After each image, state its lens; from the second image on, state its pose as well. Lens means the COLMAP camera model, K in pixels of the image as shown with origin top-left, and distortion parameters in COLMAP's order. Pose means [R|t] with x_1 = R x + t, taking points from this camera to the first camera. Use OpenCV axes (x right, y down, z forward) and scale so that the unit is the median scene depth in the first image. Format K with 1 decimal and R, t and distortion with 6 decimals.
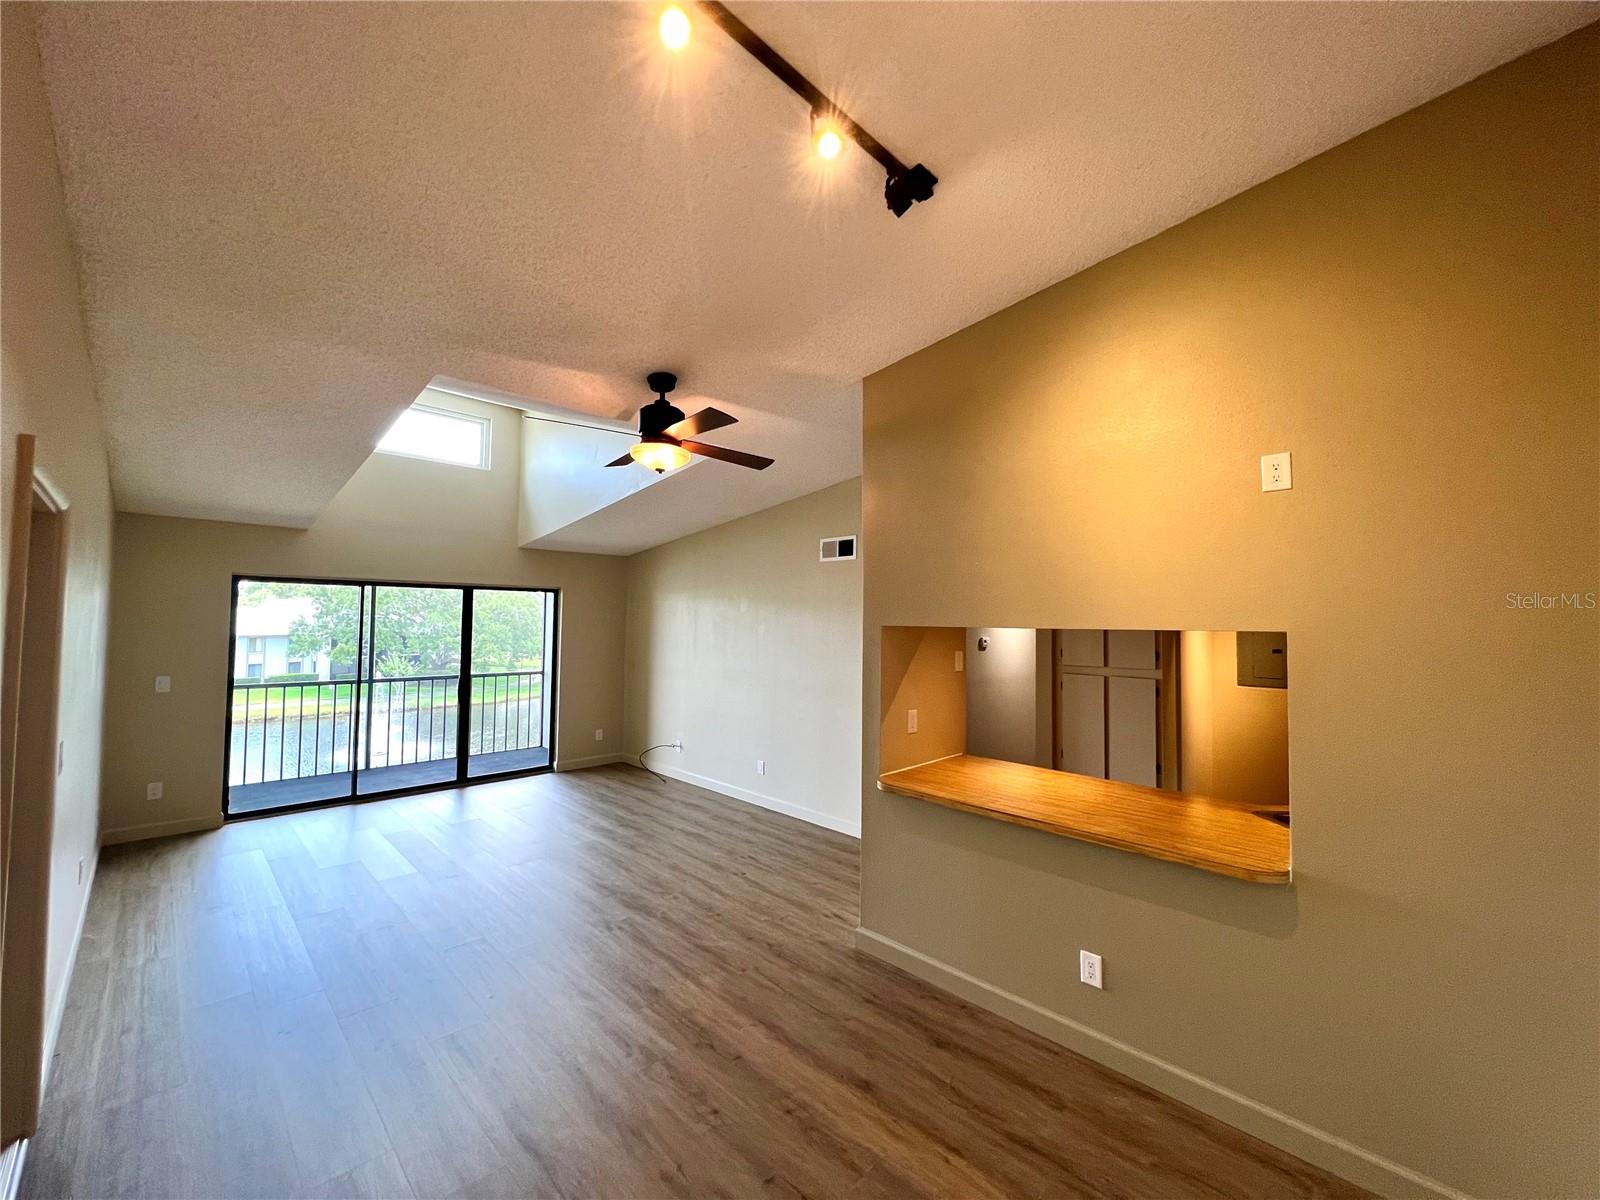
lens RADIAL K [[638.5, 0, 797.4], [0, 638.5, 594.1], [0, 0, 1]] dist [-0.002099, -0.000145]
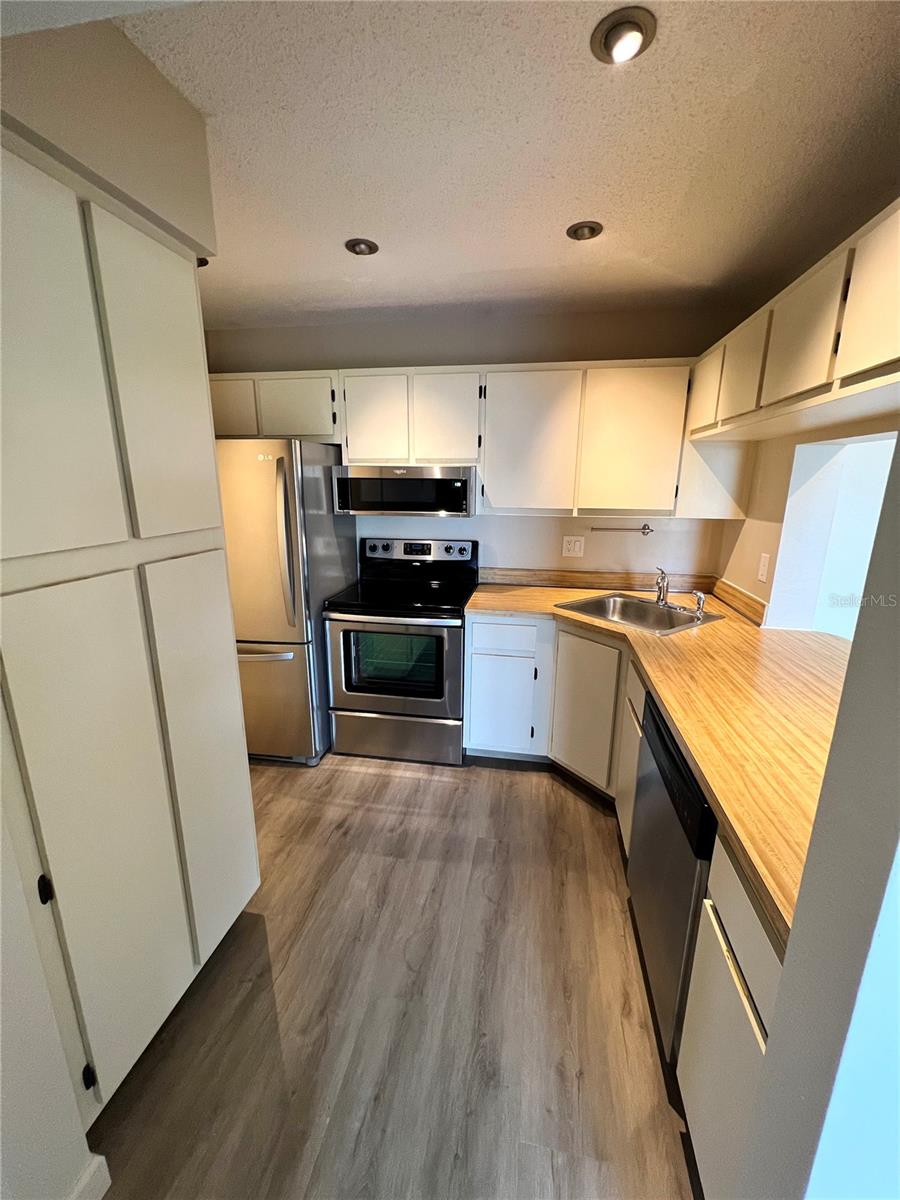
lens RADIAL K [[484.0, 0, 453.6], [0, 484.0, 602.1], [0, 0, 1]] dist [-0.000764, 0.000173]
pose [[-0.566247, -0.208454, 0.797440, 0.225215], [-0.041484, 0.973472, 0.225012, 0.100304], [-0.823191, 0.094332, -0.559873, 1.210024]]
